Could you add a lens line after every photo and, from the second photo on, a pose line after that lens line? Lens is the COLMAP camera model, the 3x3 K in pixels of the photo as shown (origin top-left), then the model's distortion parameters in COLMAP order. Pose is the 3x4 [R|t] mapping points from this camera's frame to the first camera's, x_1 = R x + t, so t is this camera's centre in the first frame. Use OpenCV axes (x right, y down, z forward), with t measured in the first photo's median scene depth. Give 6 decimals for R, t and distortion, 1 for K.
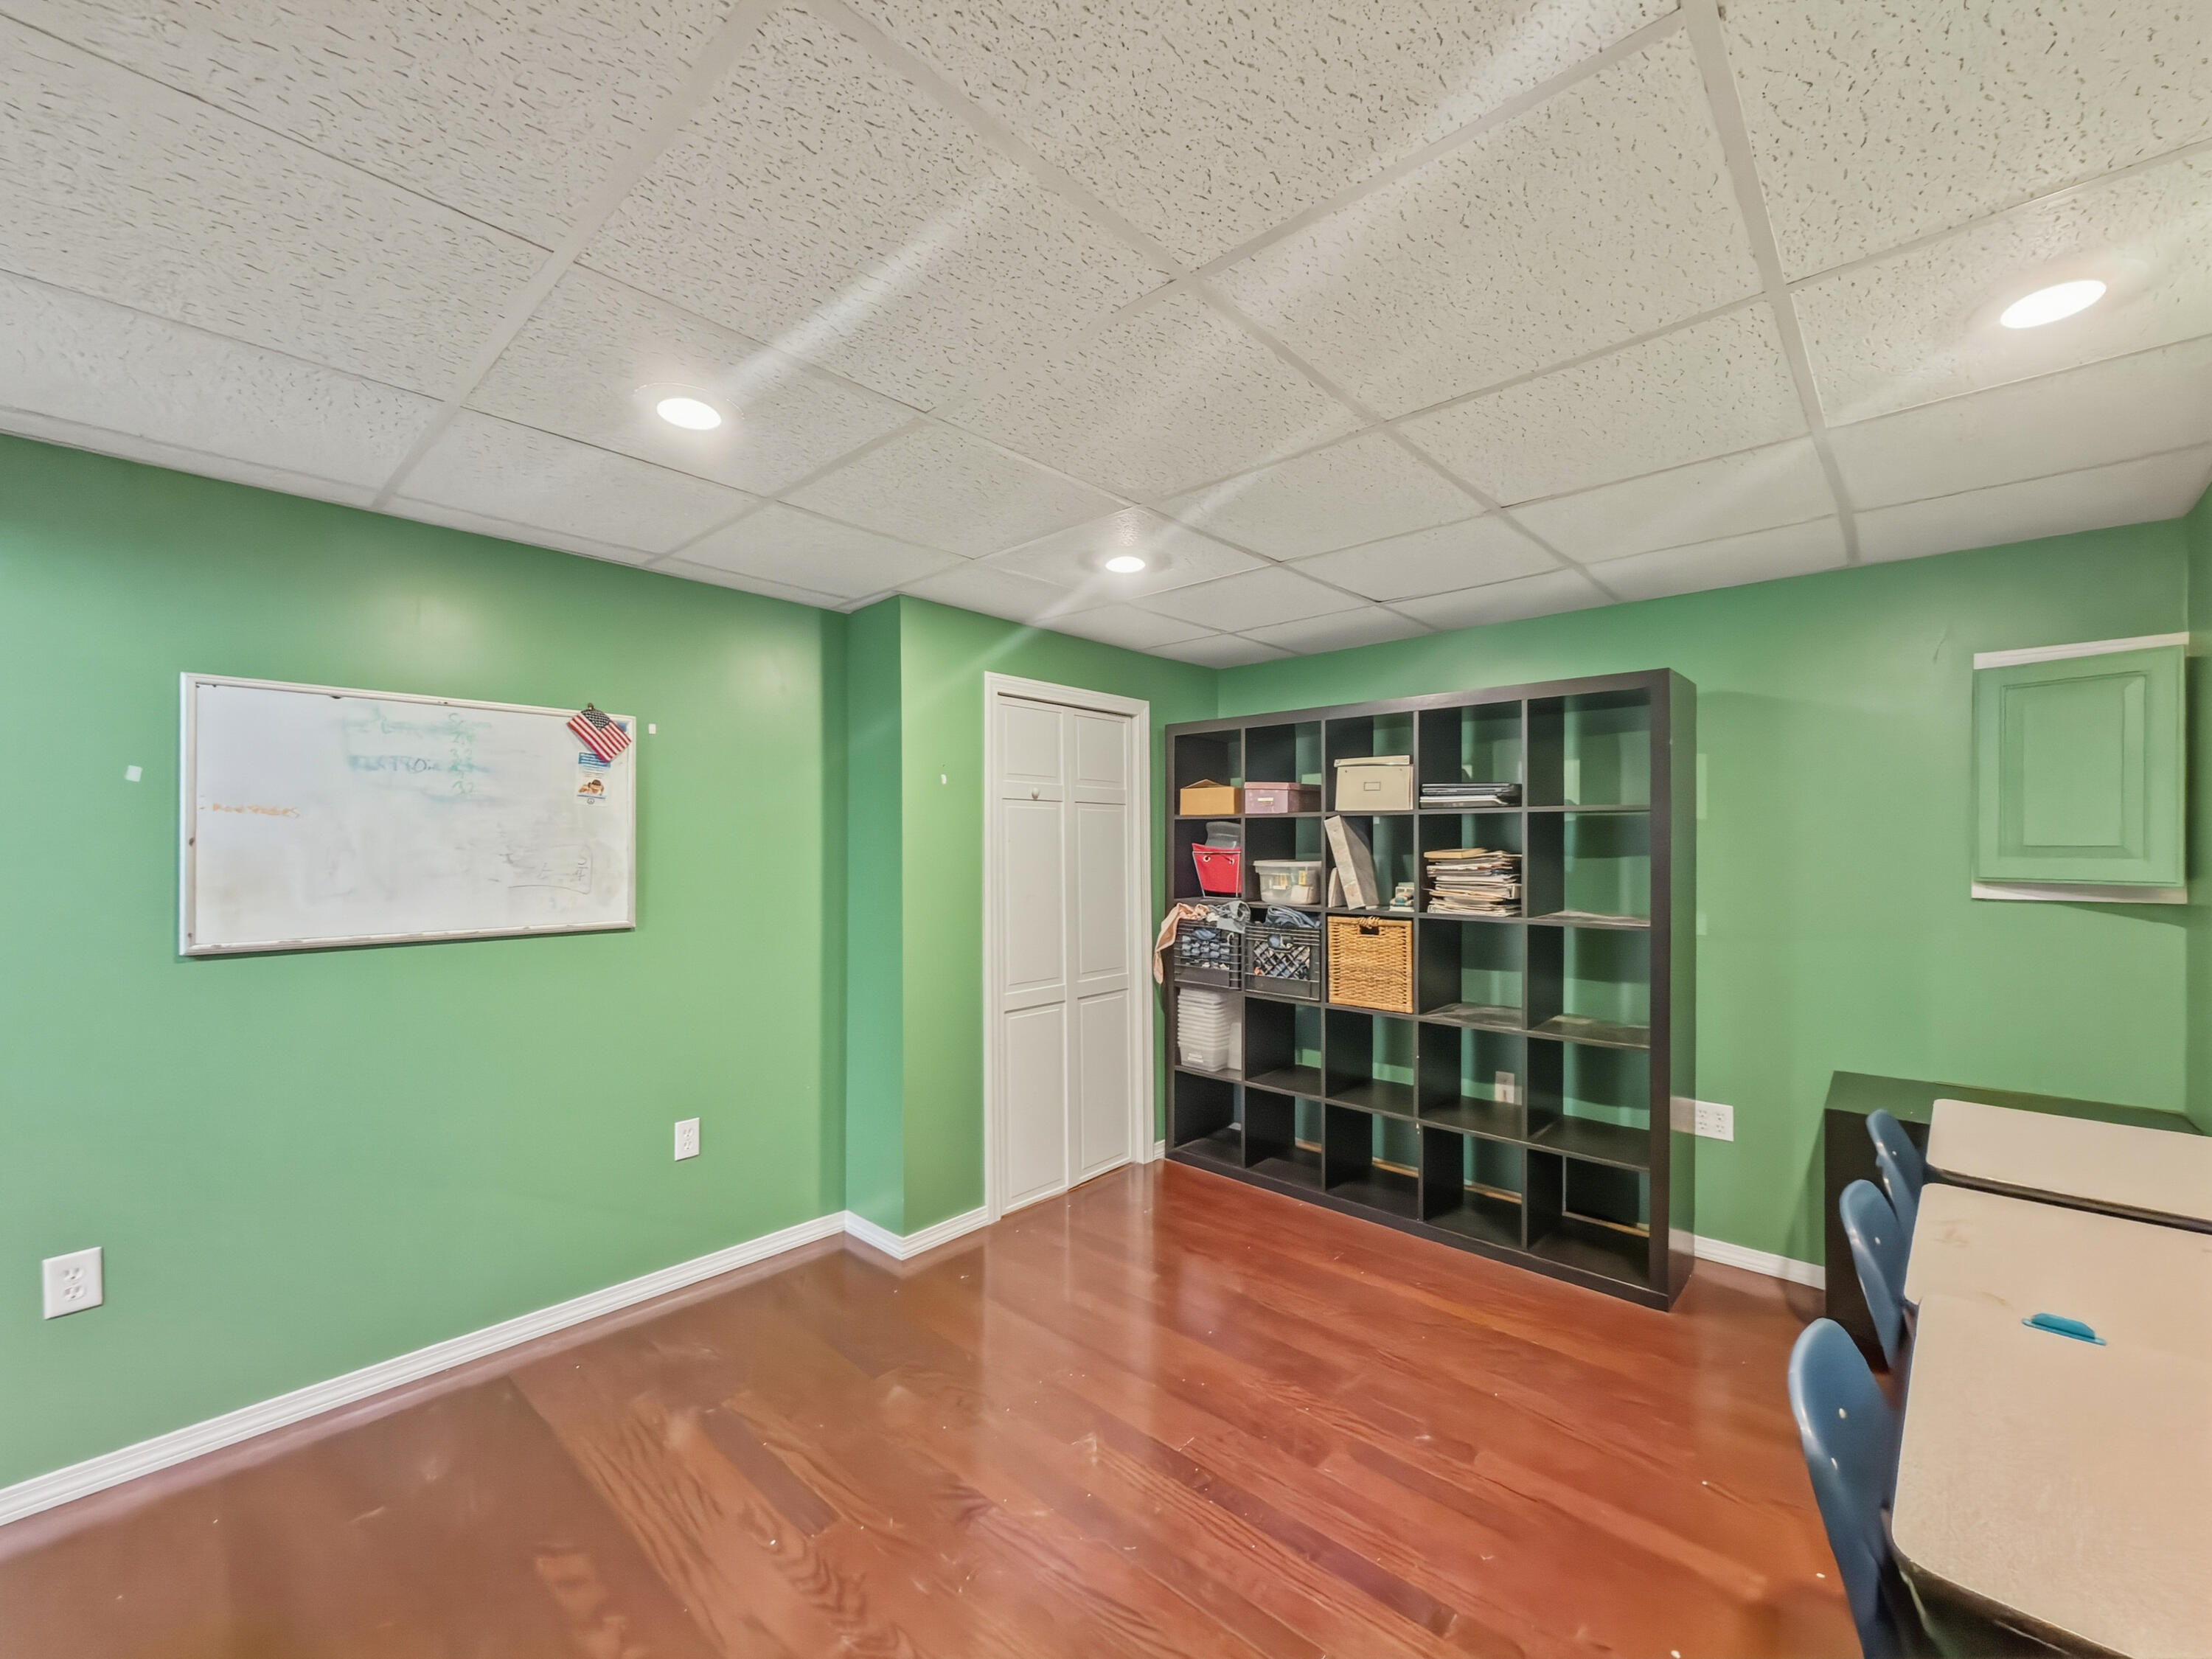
lens RADIAL K [[880.8, 0, 1111.2], [0, 880.8, 835.9], [0, 0, 1]] dist [-0.001887, 0.000467]
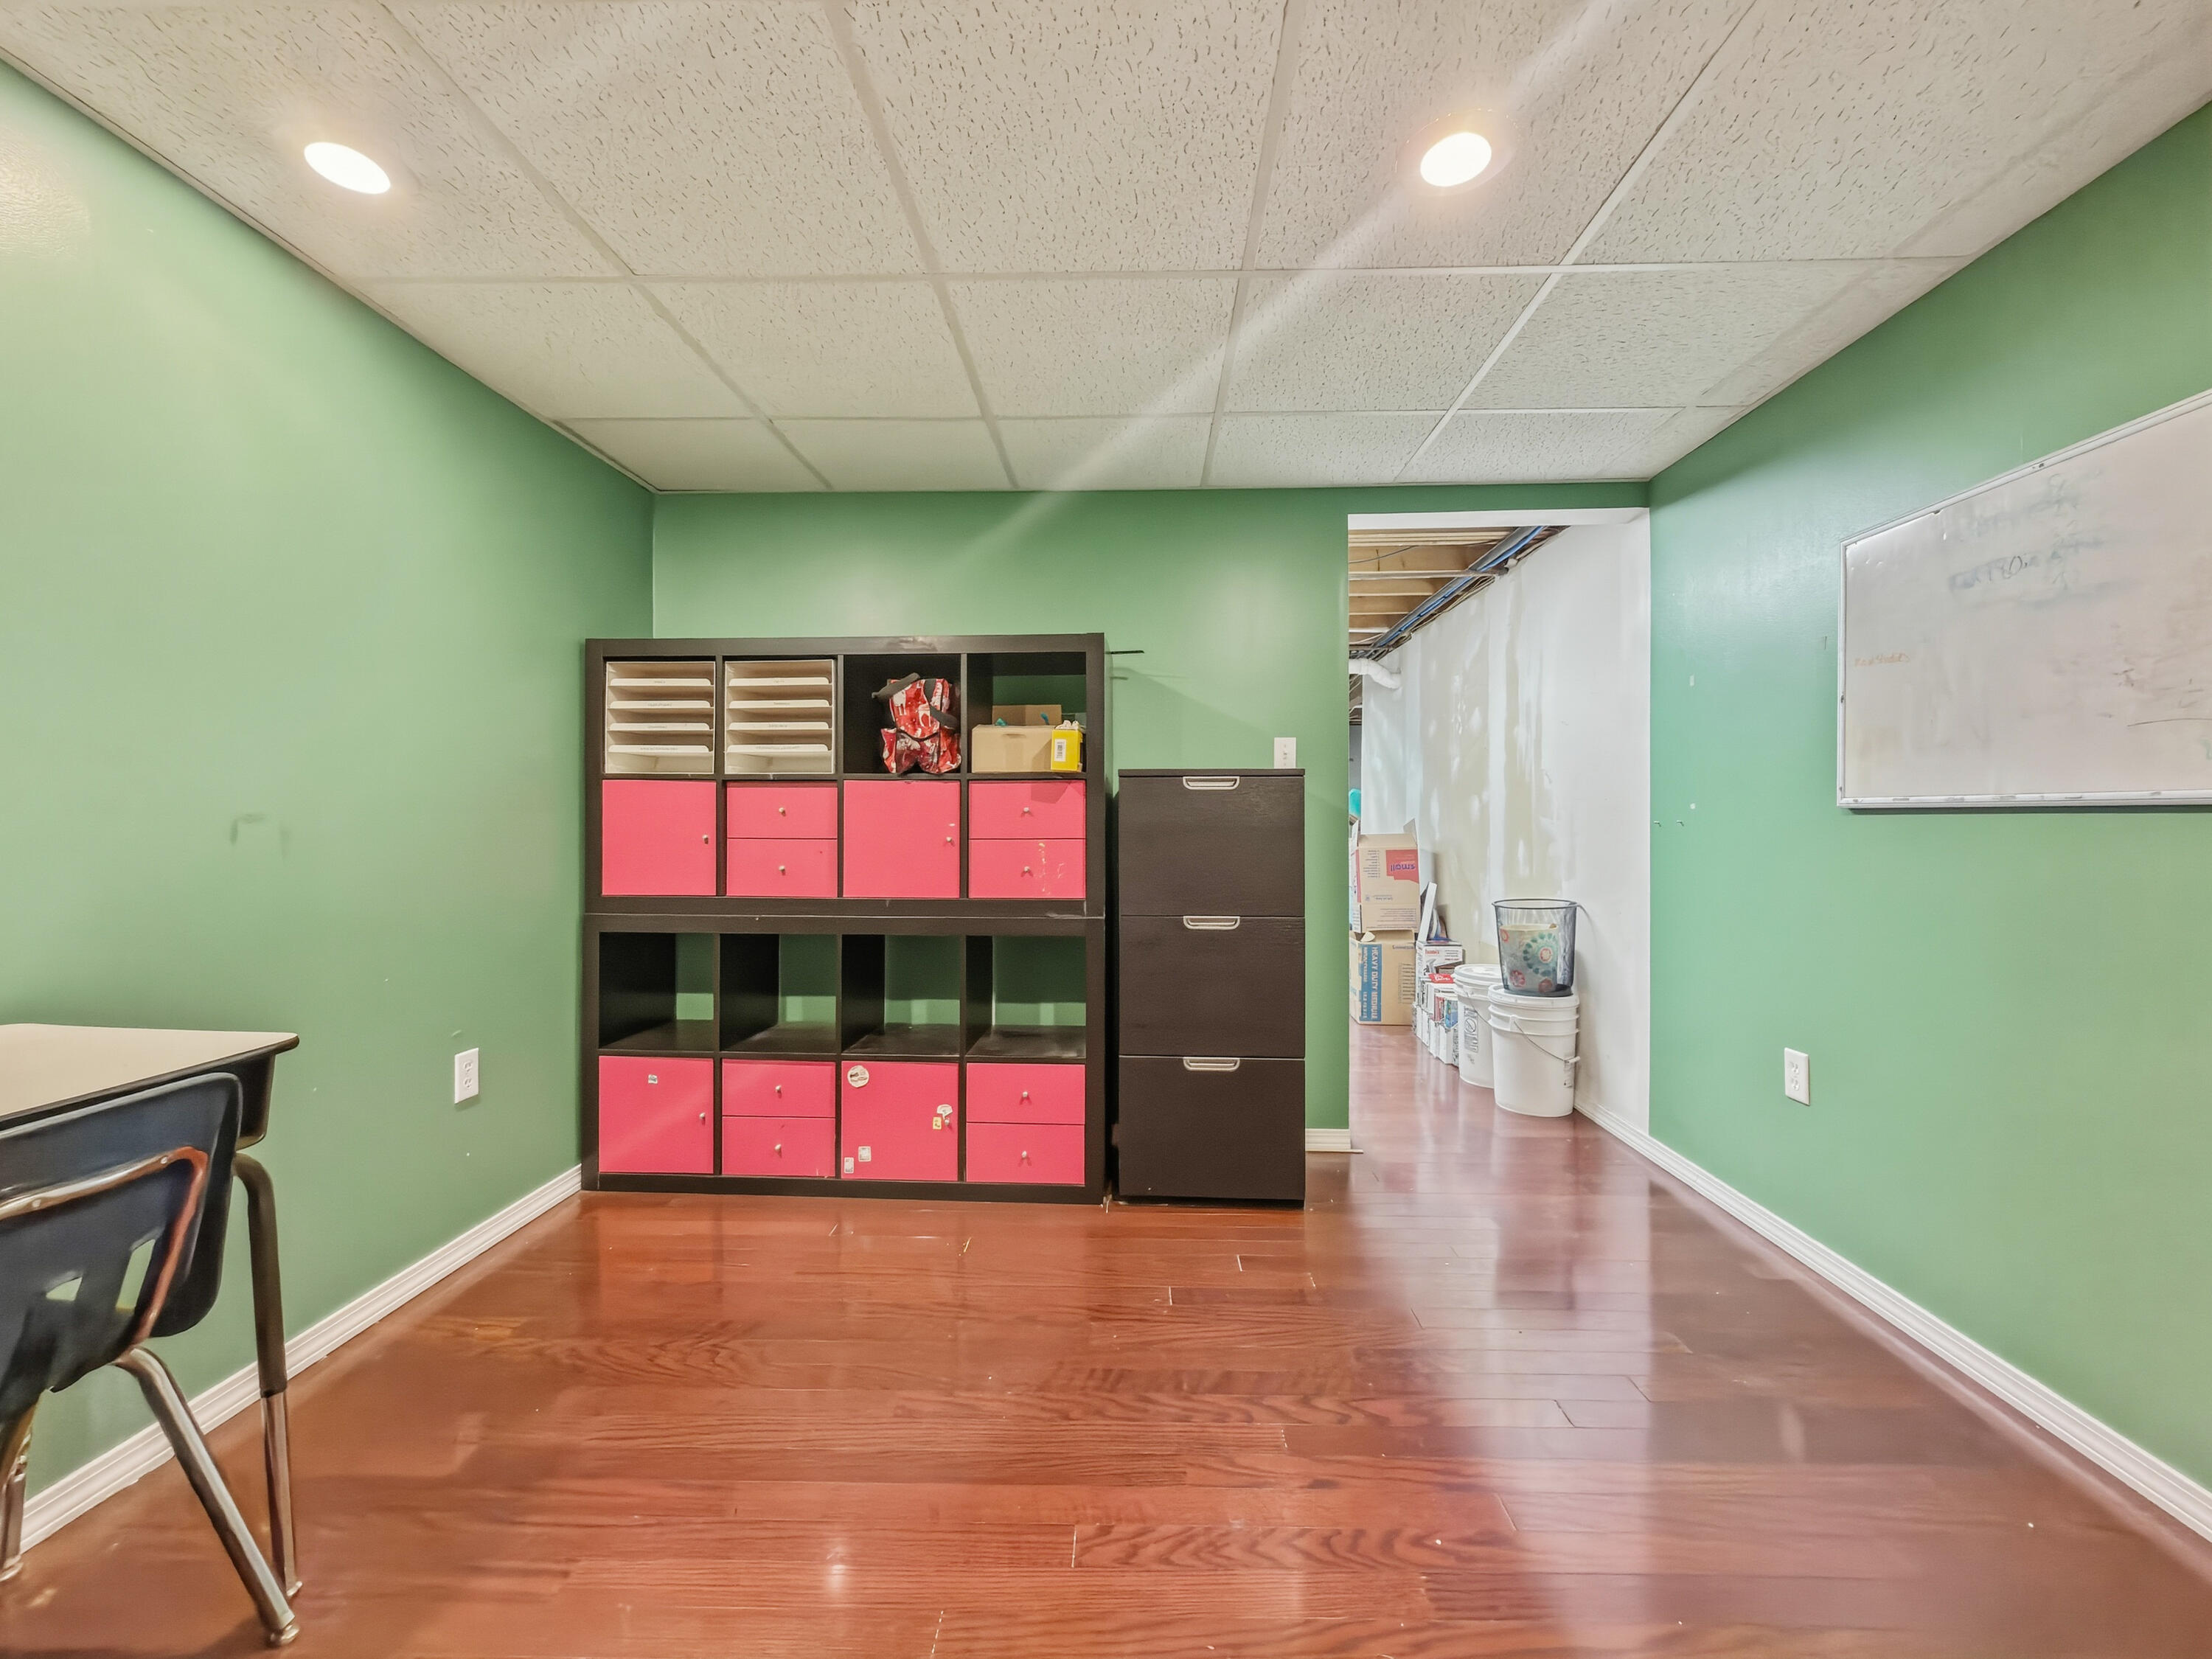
lens RADIAL K [[880.8, 0, 1111.5], [0, 880.8, 822.7], [0, 0, 1]] dist [-0.001887, 0.000467]
pose [[-0.751441, 0.000244, -0.659800, 0.259908], [0.000322, 1.000000, 0.000004, 0.135250], [0.659800, -0.000209, -0.751441, 1.073130]]
